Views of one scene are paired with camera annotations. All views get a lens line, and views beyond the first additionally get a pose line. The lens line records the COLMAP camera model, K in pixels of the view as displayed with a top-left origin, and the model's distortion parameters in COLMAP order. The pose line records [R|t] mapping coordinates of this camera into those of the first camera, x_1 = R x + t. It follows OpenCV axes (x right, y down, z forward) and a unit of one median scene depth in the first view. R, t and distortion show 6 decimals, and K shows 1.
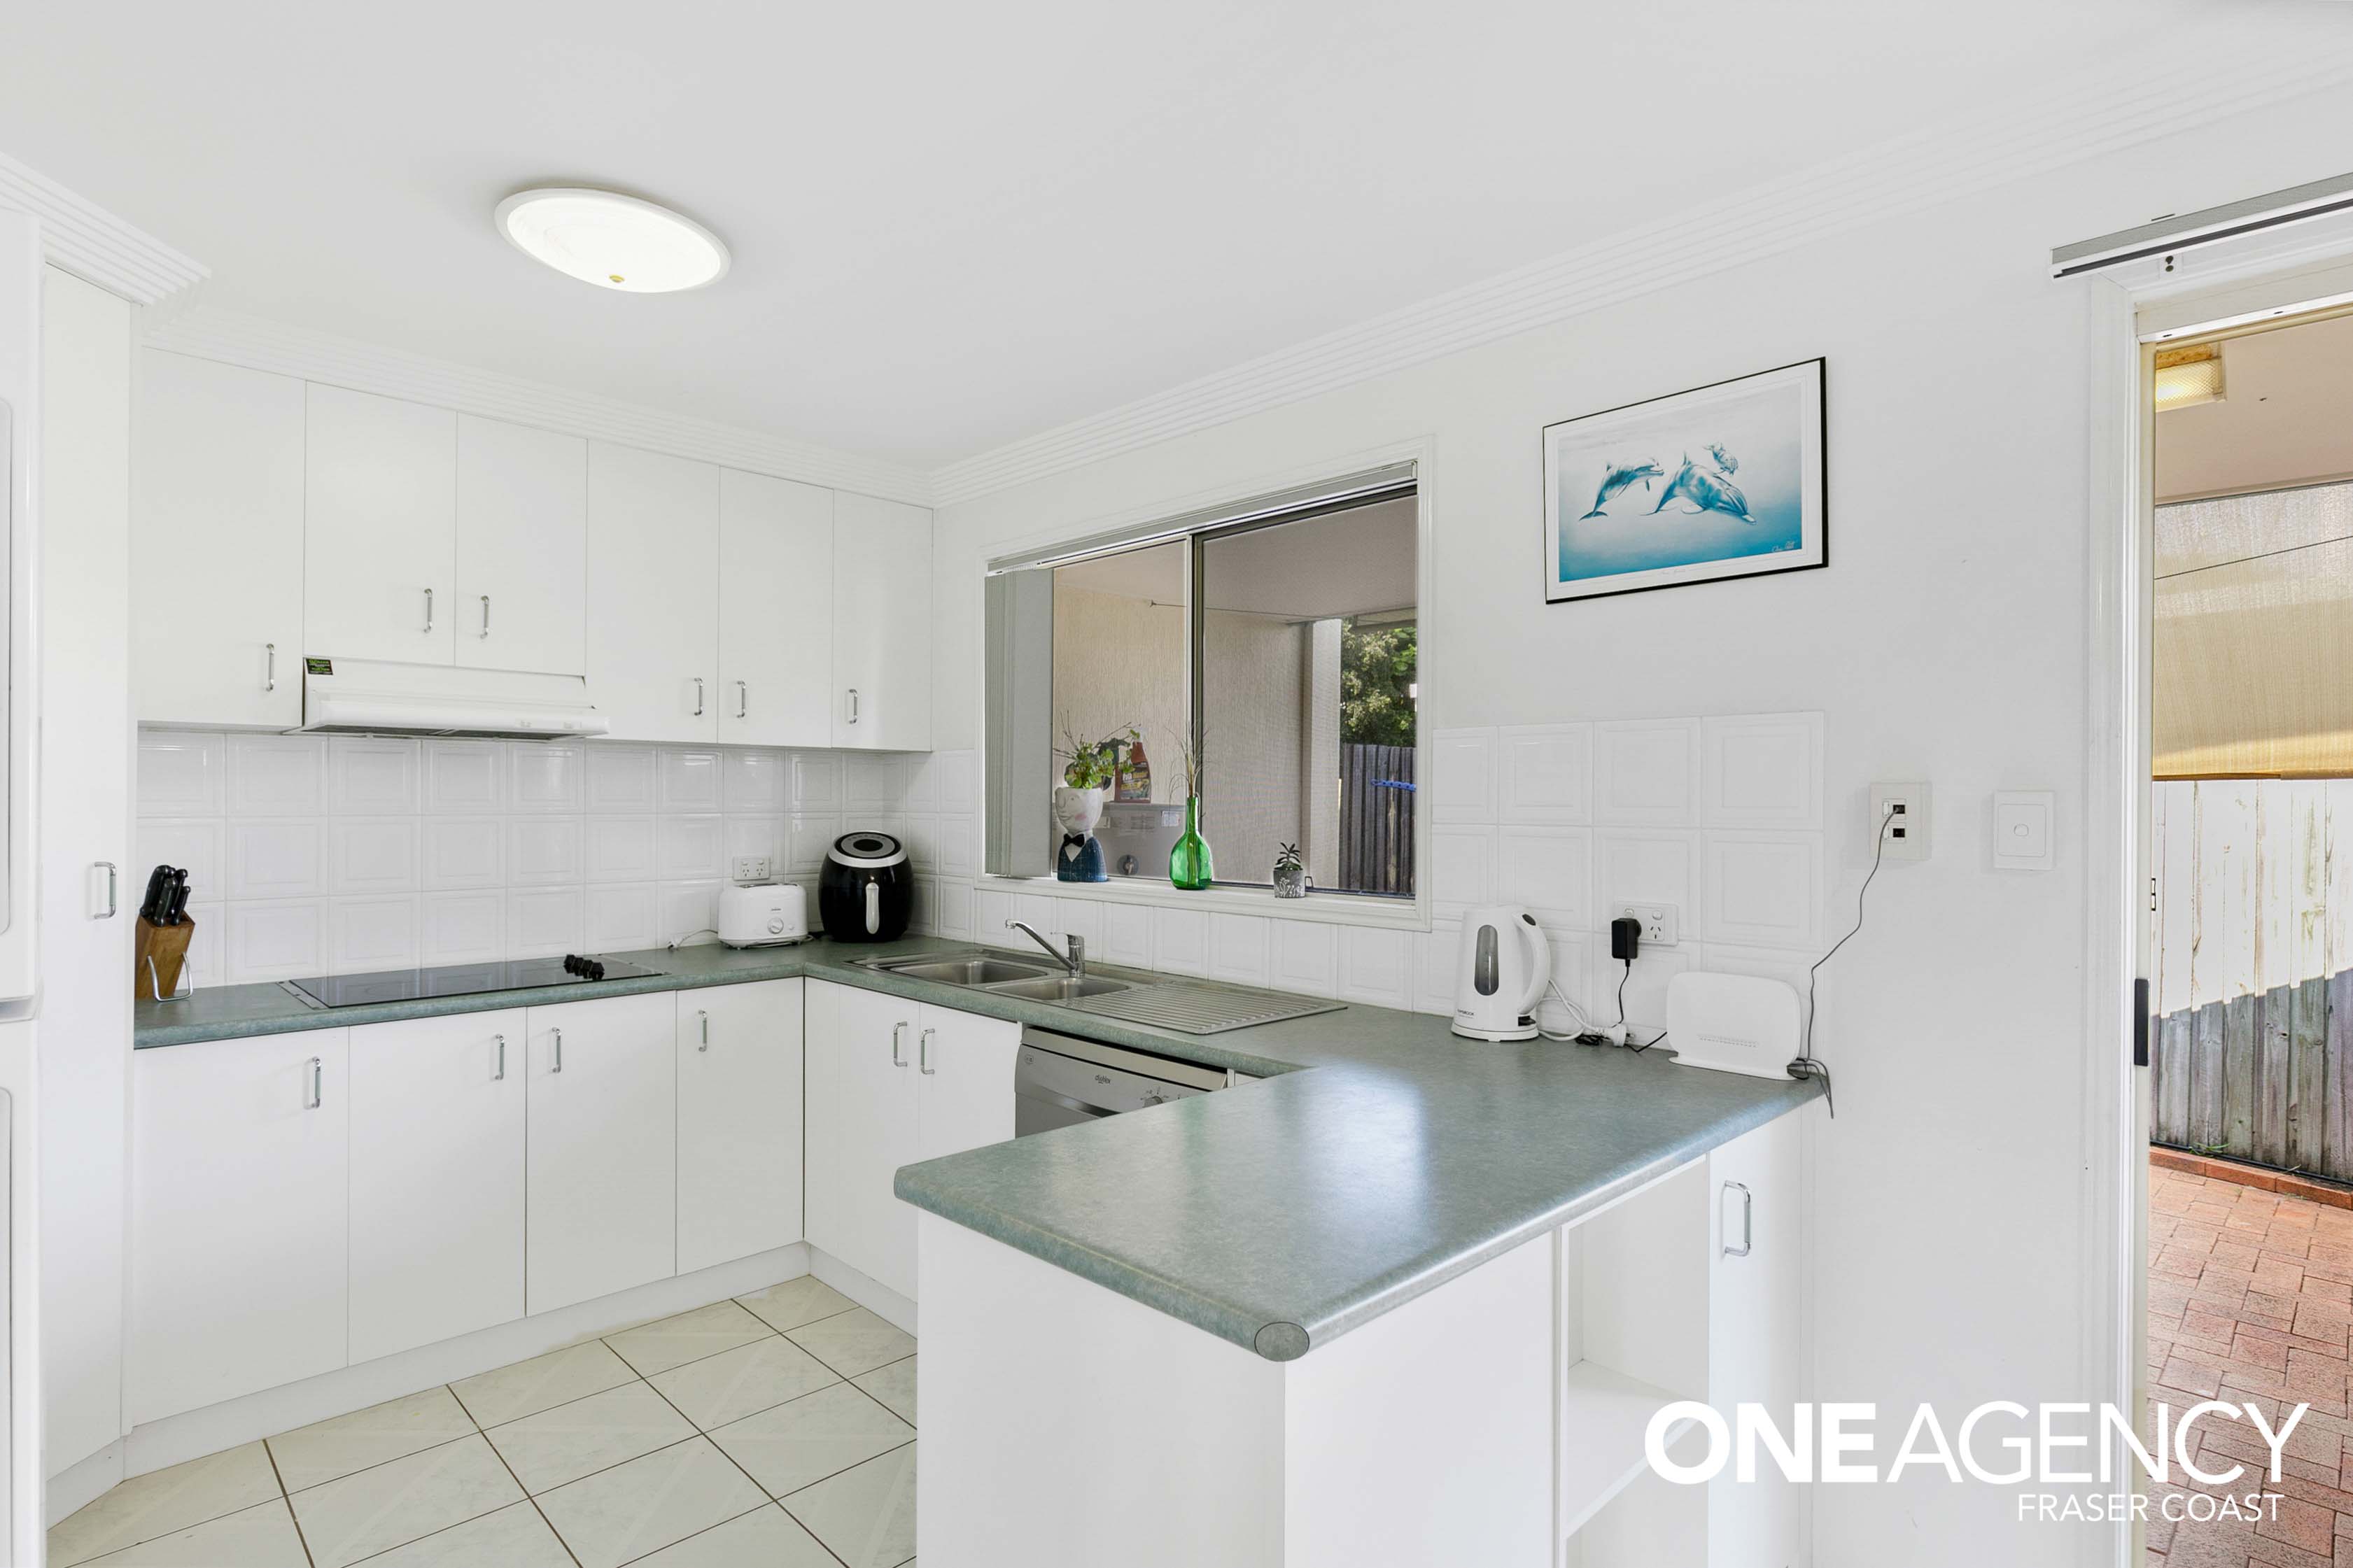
lens RADIAL K [[1183.6, 0, 1179.2], [0, 1183.6, 789.4], [0, 0, 1]] dist [0.002045, 0.000627]
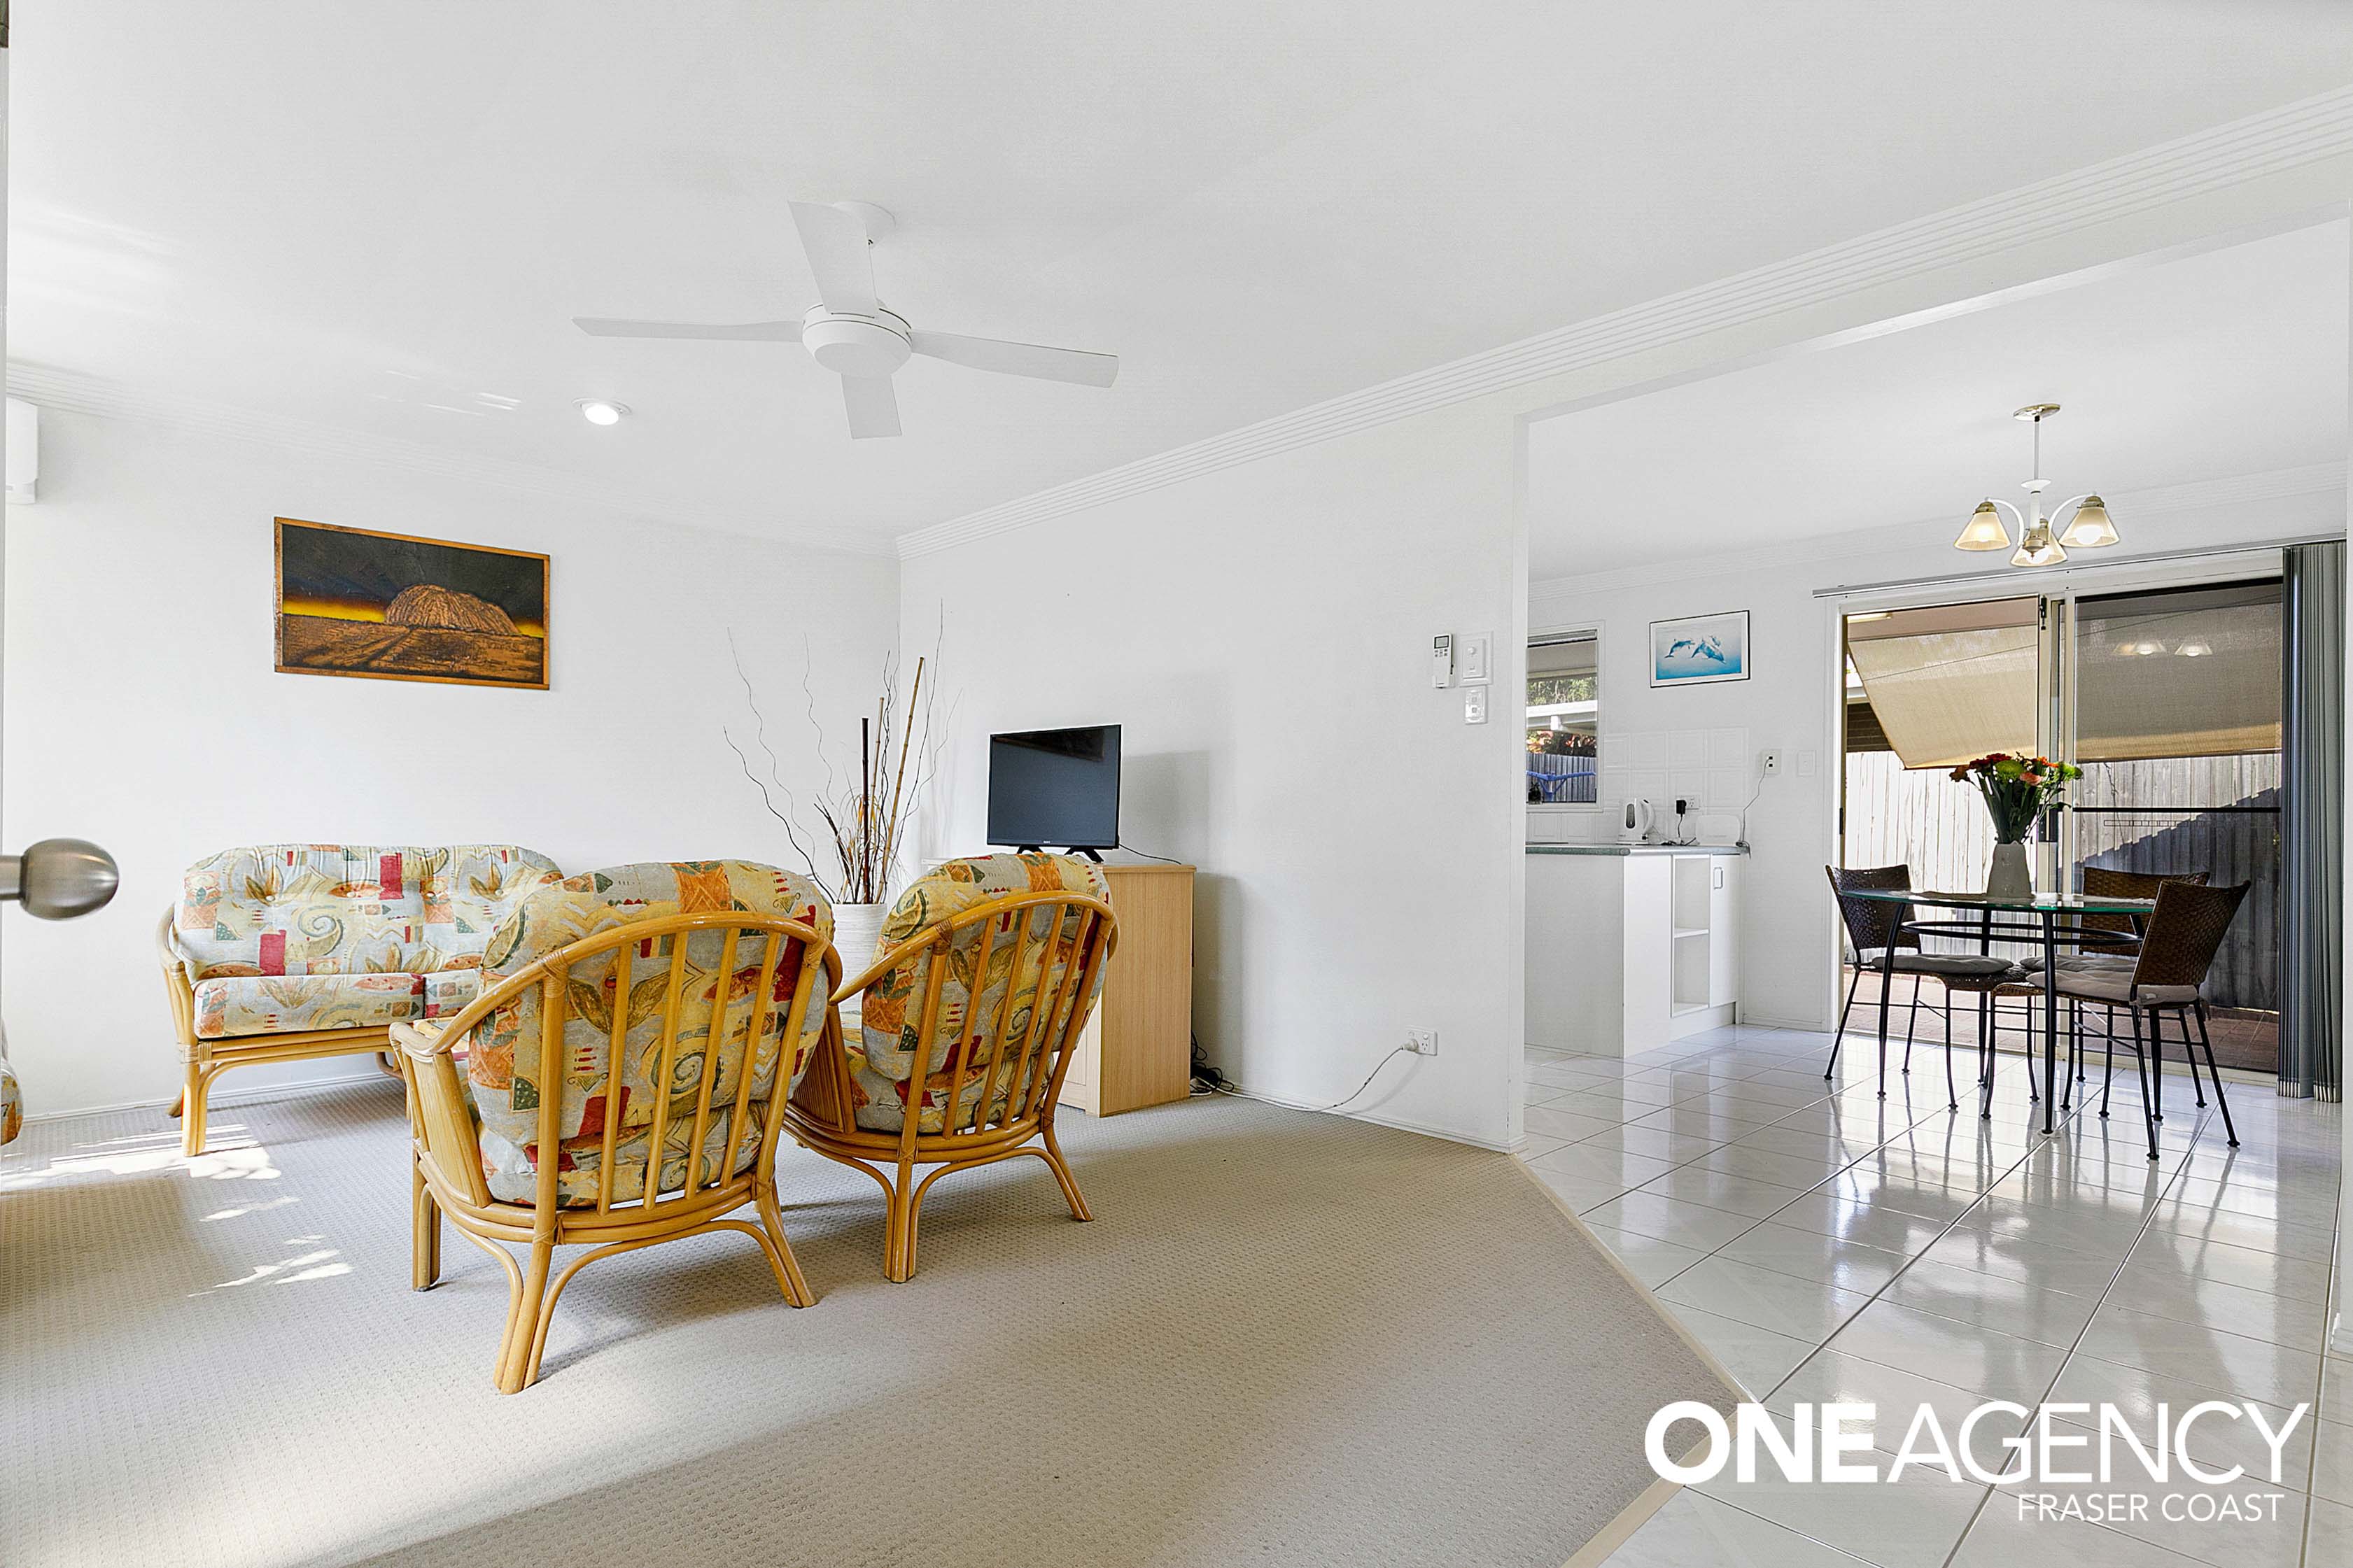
lens RADIAL K [[1183.6, 0, 1184.5], [0, 1183.6, 792.7], [0, 0, 1]] dist [0.002045, 0.000627]
pose [[0.999978, -0.004165, 0.005075, -0.812440], [0.004120, 0.999953, 0.008724, 0.061507], [-0.005111, -0.008703, 0.999949, -1.797182]]
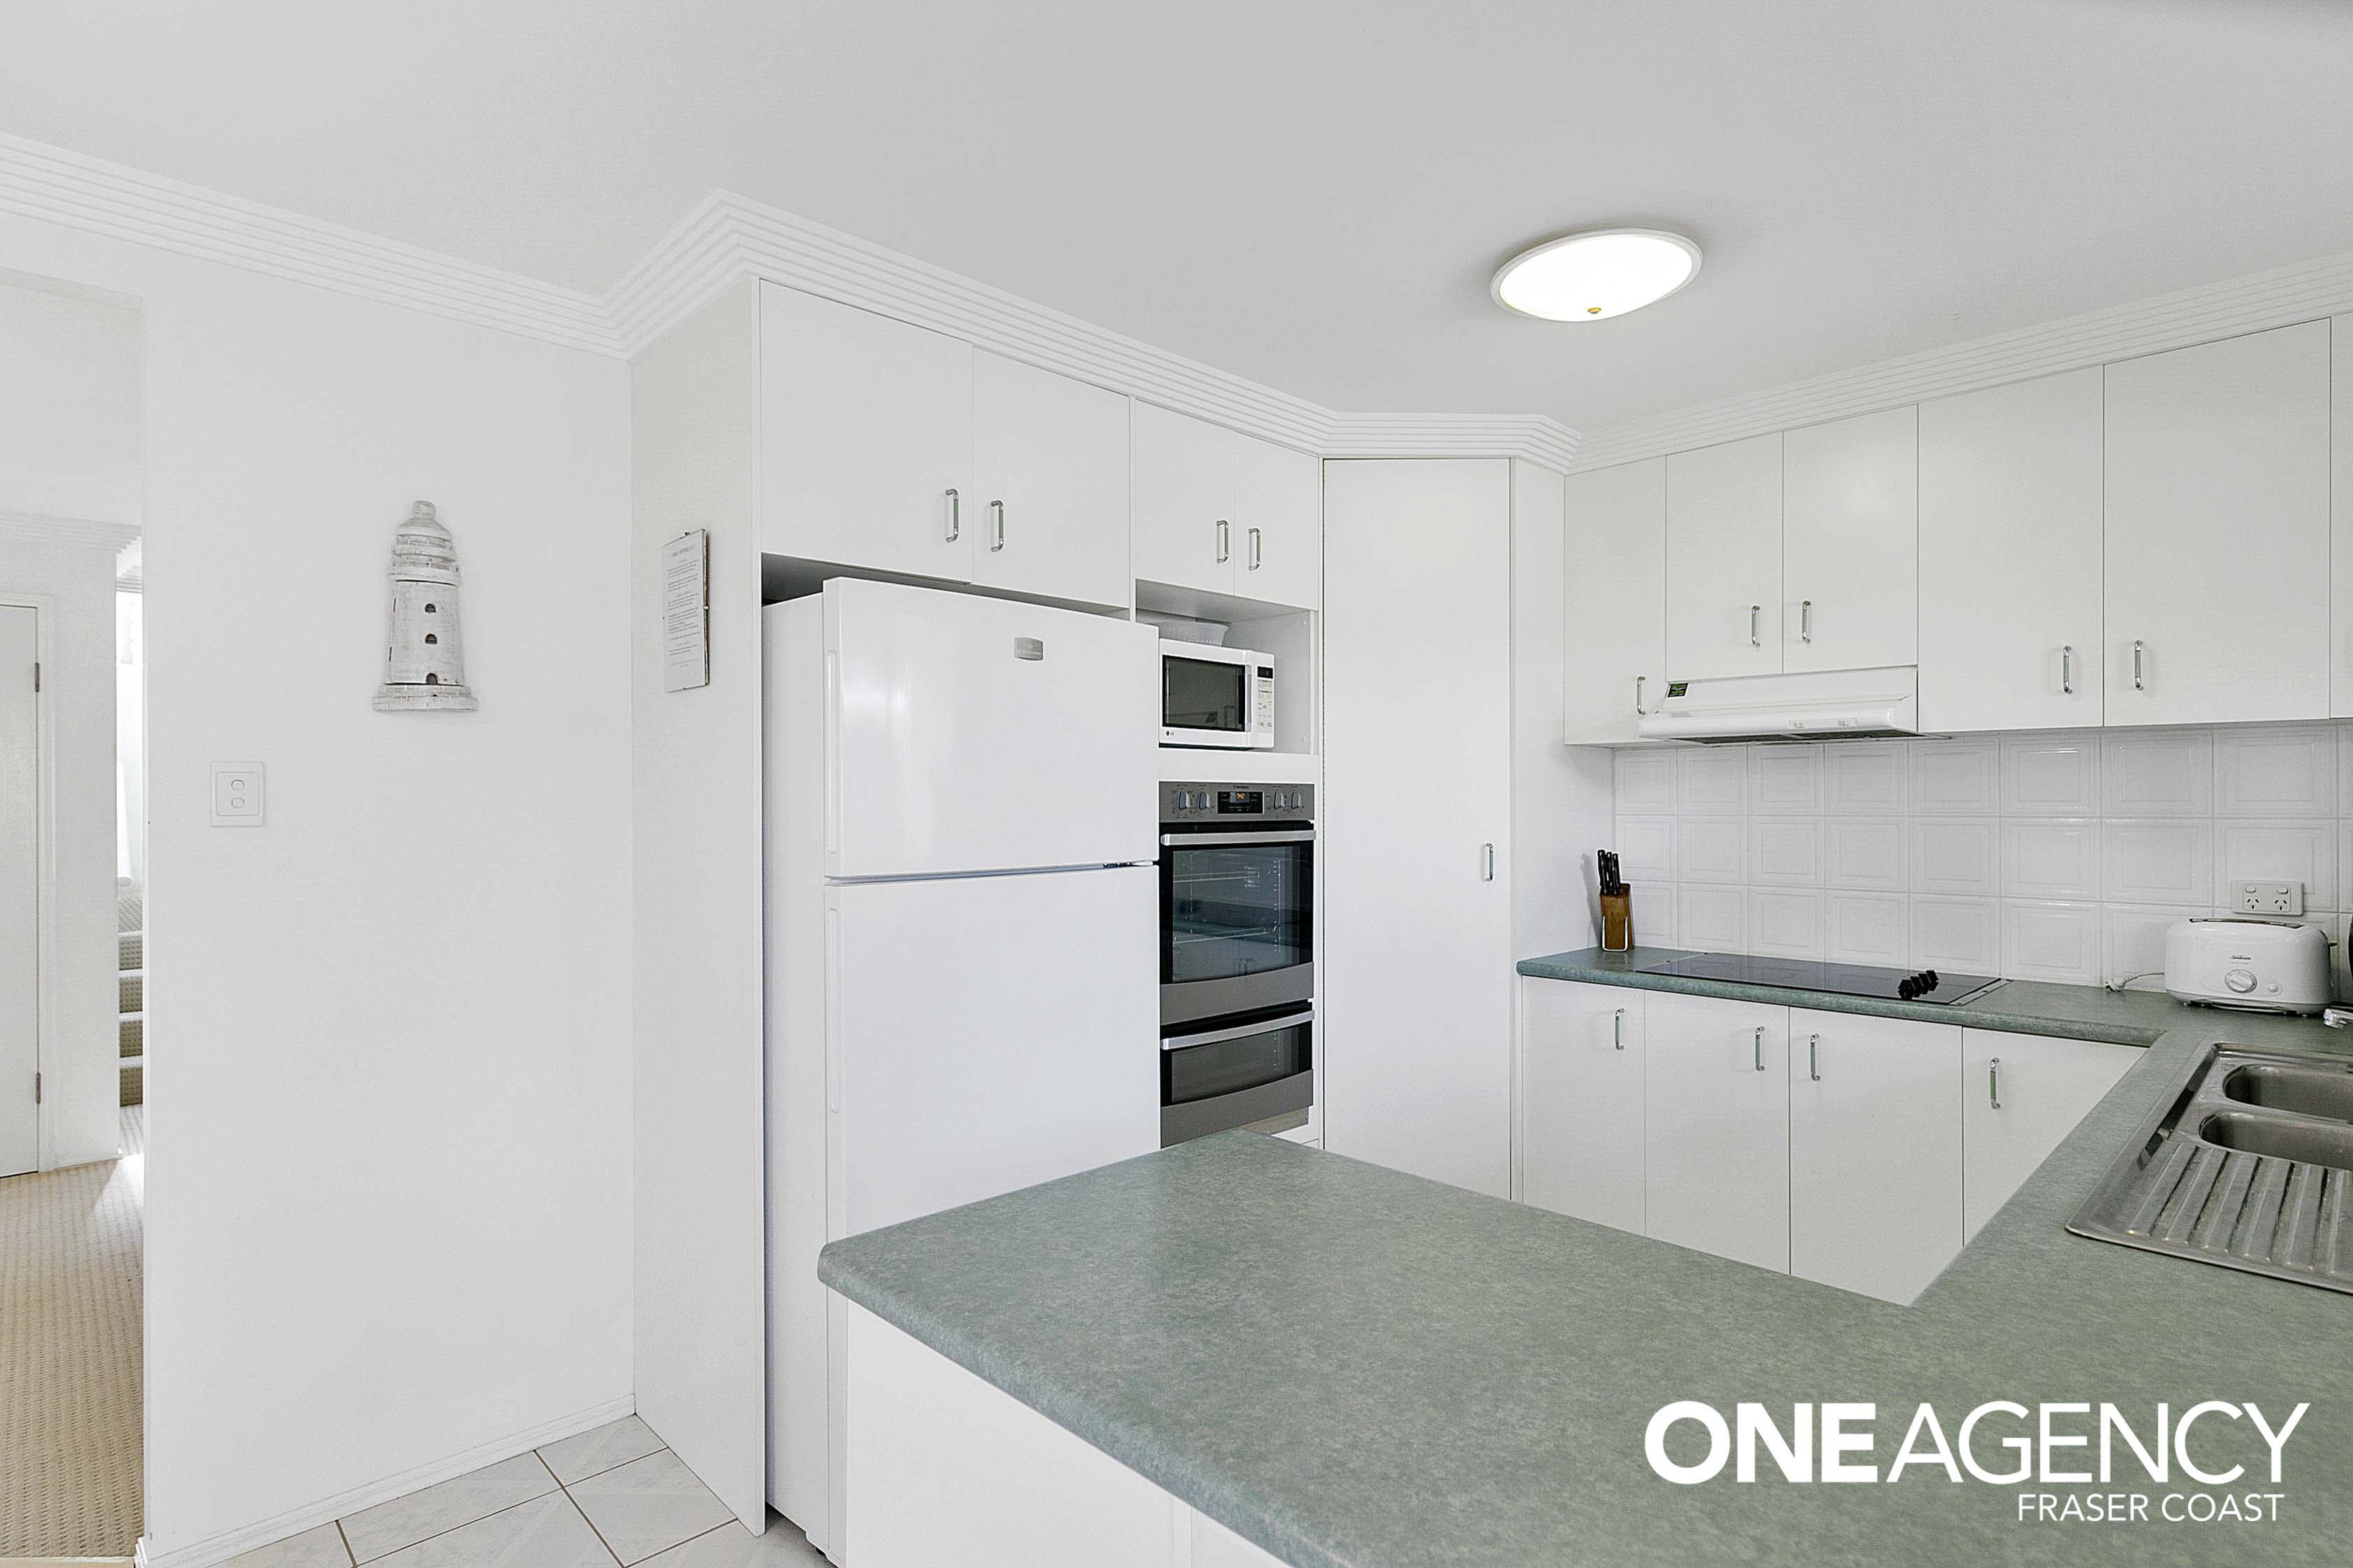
lens RADIAL K [[1183.6, 0, 1188.4], [0, 1183.6, 794.6], [0, 0, 1]] dist [0.002045, 0.000627]
pose [[0.003129, -0.008744, -0.999957, 0.557601], [0.010664, 0.999905, -0.008710, 0.008382], [0.999938, -0.010637, 0.003222, 0.601102]]
